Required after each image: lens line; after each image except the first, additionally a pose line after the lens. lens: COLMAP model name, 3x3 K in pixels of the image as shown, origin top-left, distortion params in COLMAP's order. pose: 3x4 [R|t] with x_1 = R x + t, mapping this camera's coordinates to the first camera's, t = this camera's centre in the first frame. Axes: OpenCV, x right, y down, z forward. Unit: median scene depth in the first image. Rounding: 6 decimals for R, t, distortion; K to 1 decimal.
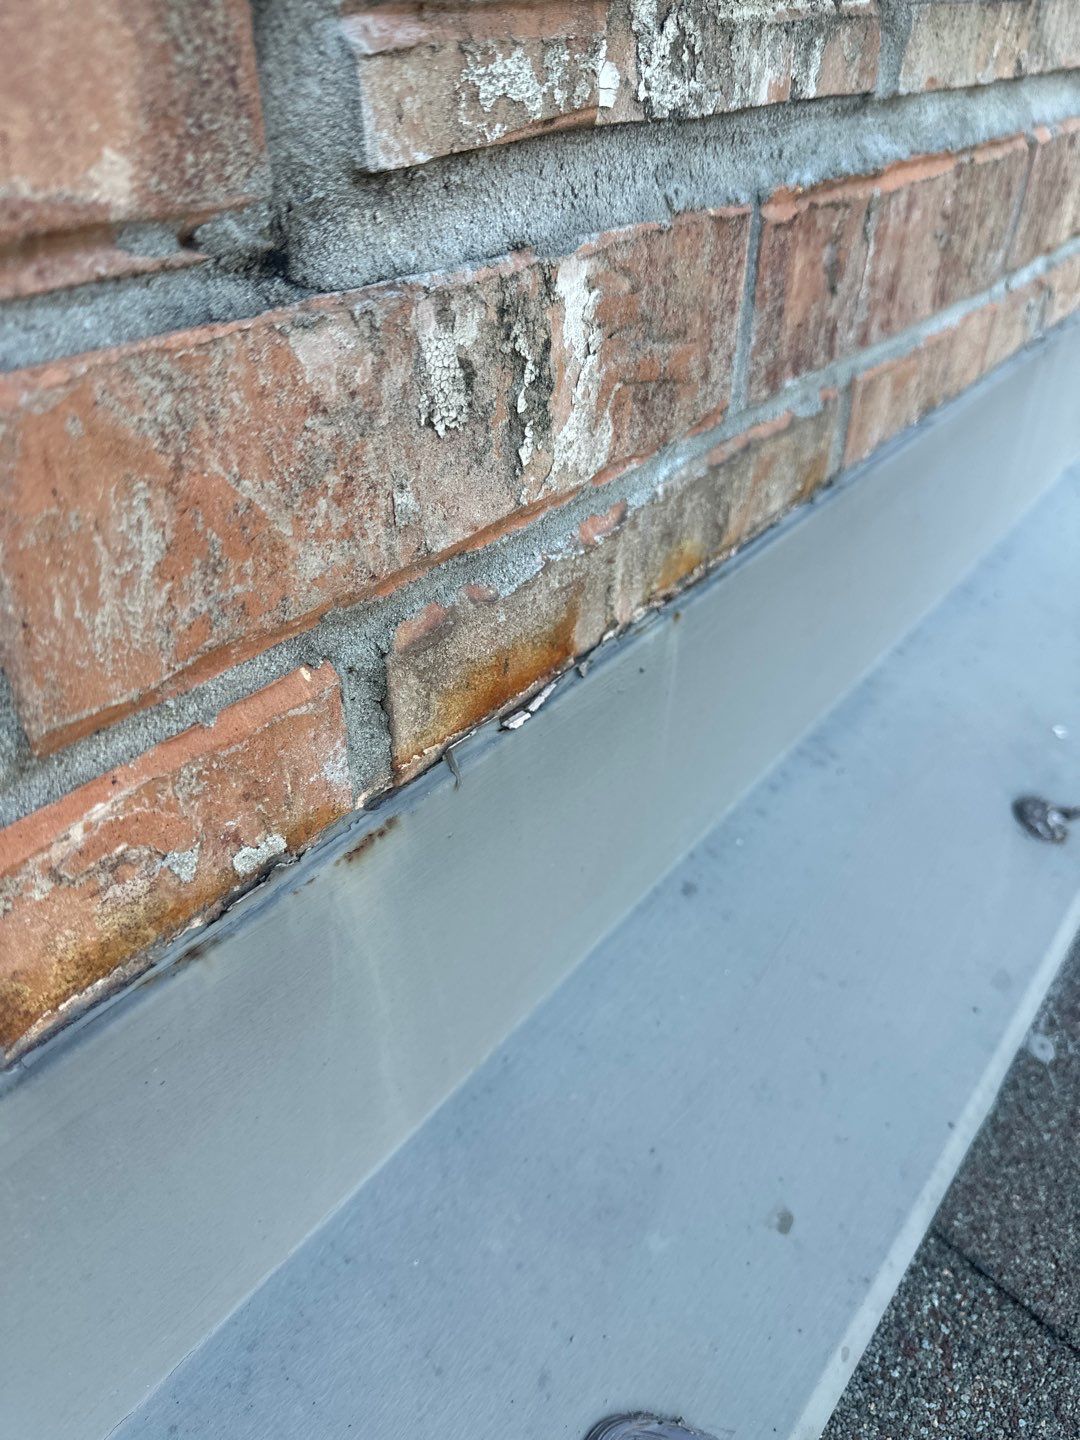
lens RADIAL K [[974.4, 0, 524.8], [0, 974.4, 720.7], [0, 0, 1]] dist [-0.034168, -0.001926]
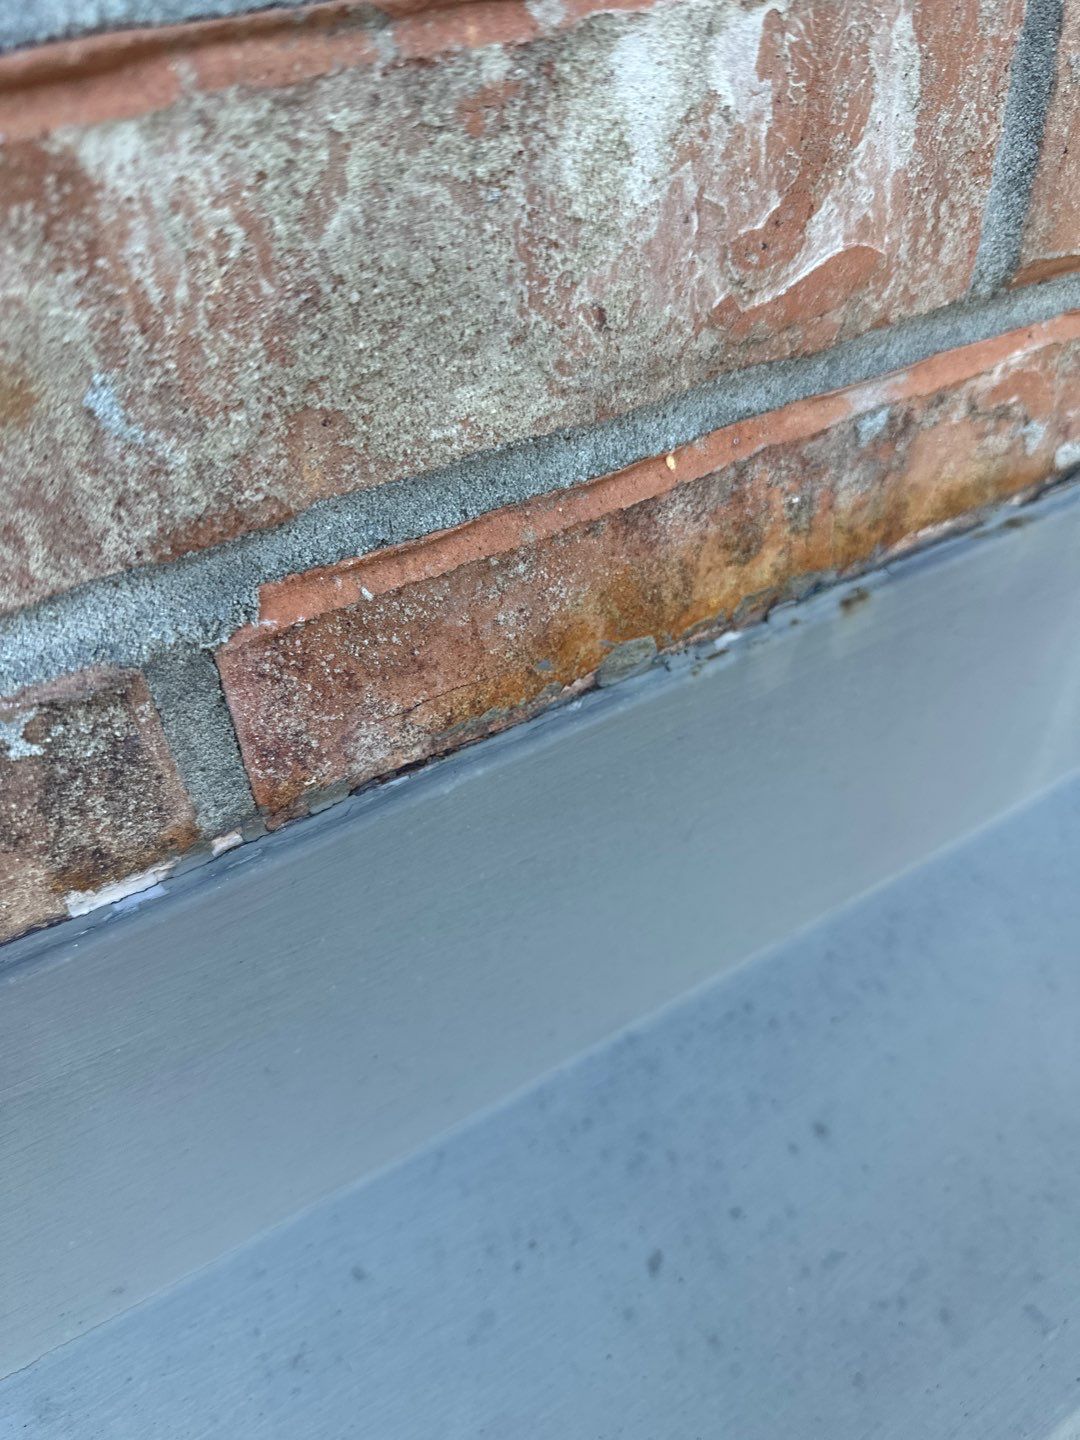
lens RADIAL K [[974.4, 0, 524.8], [0, 974.4, 720.7], [0, 0, 1]] dist [-0.034168, -0.001926]
pose [[0.938810, 0.201792, -0.279134, -0.517632], [-0.168621, 0.975917, 0.138391, 0.406704], [0.300338, -0.082855, 0.950228, -0.273079]]
